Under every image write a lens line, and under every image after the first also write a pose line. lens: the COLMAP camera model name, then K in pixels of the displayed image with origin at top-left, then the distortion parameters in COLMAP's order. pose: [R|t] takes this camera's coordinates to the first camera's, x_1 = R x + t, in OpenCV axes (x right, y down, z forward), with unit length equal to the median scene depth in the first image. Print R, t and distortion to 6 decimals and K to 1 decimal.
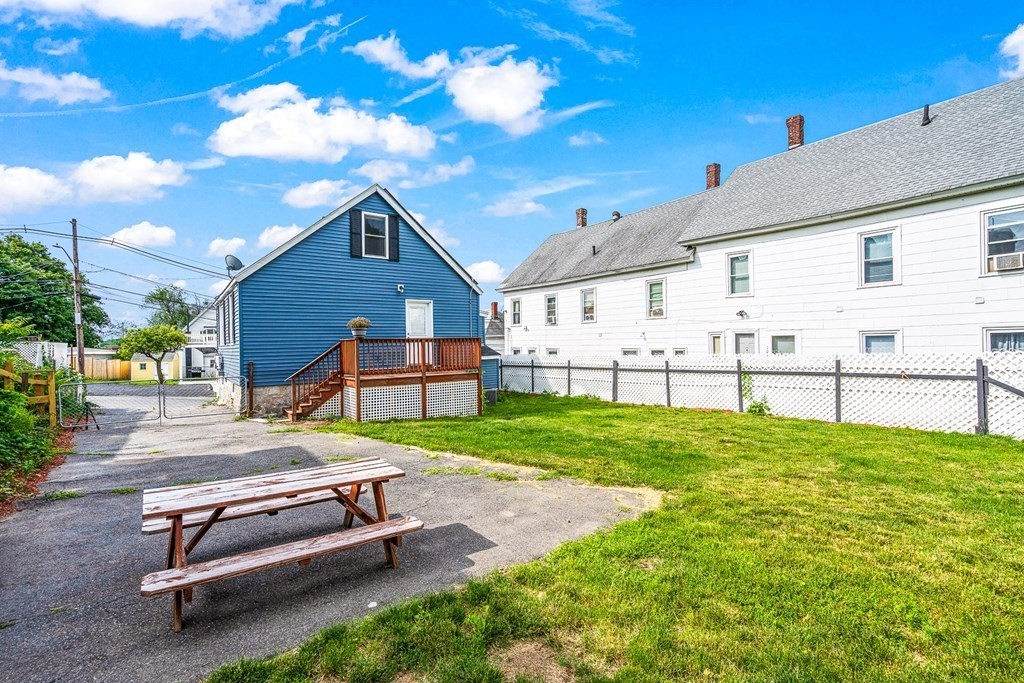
lens RADIAL K [[463.5, 0, 507.5], [0, 463.5, 339.9], [0, 0, 1]] dist [-0.008366, 0.002416]
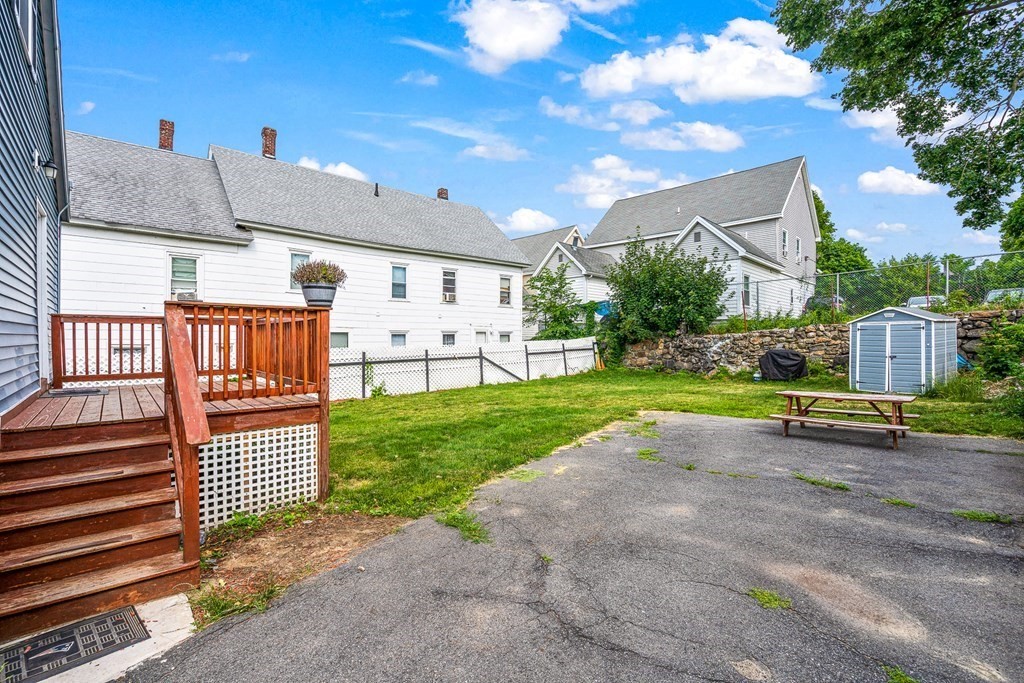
lens RADIAL K [[463.5, 0, 505.5], [0, 463.5, 340.5], [0, 0, 1]] dist [-0.008366, 0.002416]
pose [[-0.102177, 0.011274, 0.994702, -0.697308], [-0.006277, 0.999909, -0.011978, 0.026460], [-0.994746, -0.007468, -0.102097, 0.794538]]
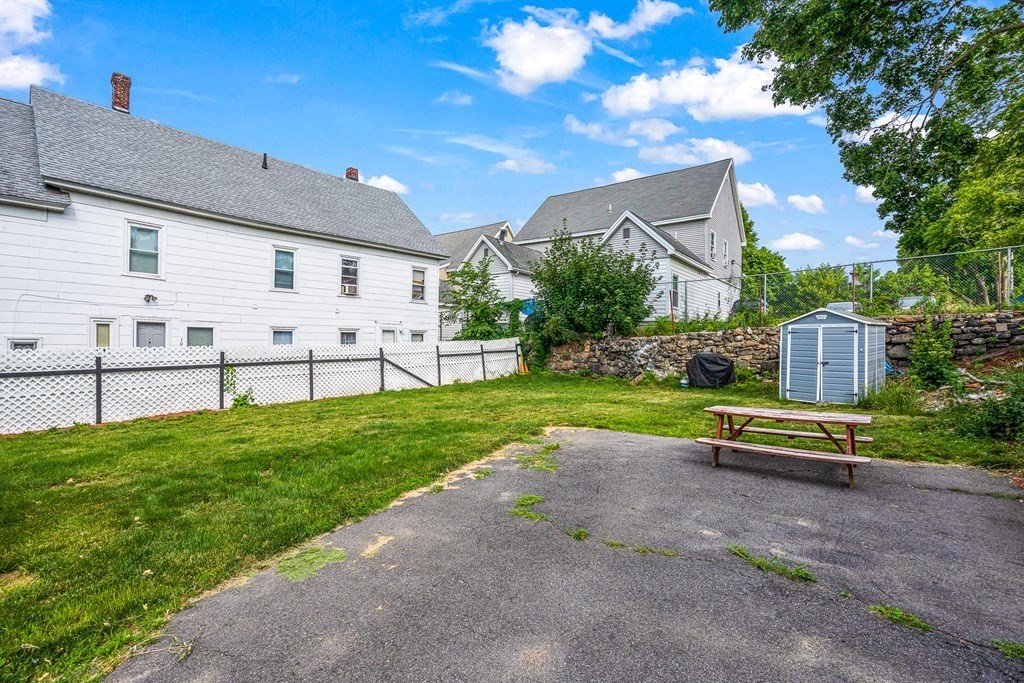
lens RADIAL K [[463.5, 0, 507.1], [0, 463.5, 340.5], [0, 0, 1]] dist [-0.008366, 0.002416]
pose [[-0.229501, 0.012190, 0.973232, -0.540831], [-0.017332, 0.999712, -0.016608, 0.026269], [-0.973154, -0.020680, -0.229223, 0.682313]]
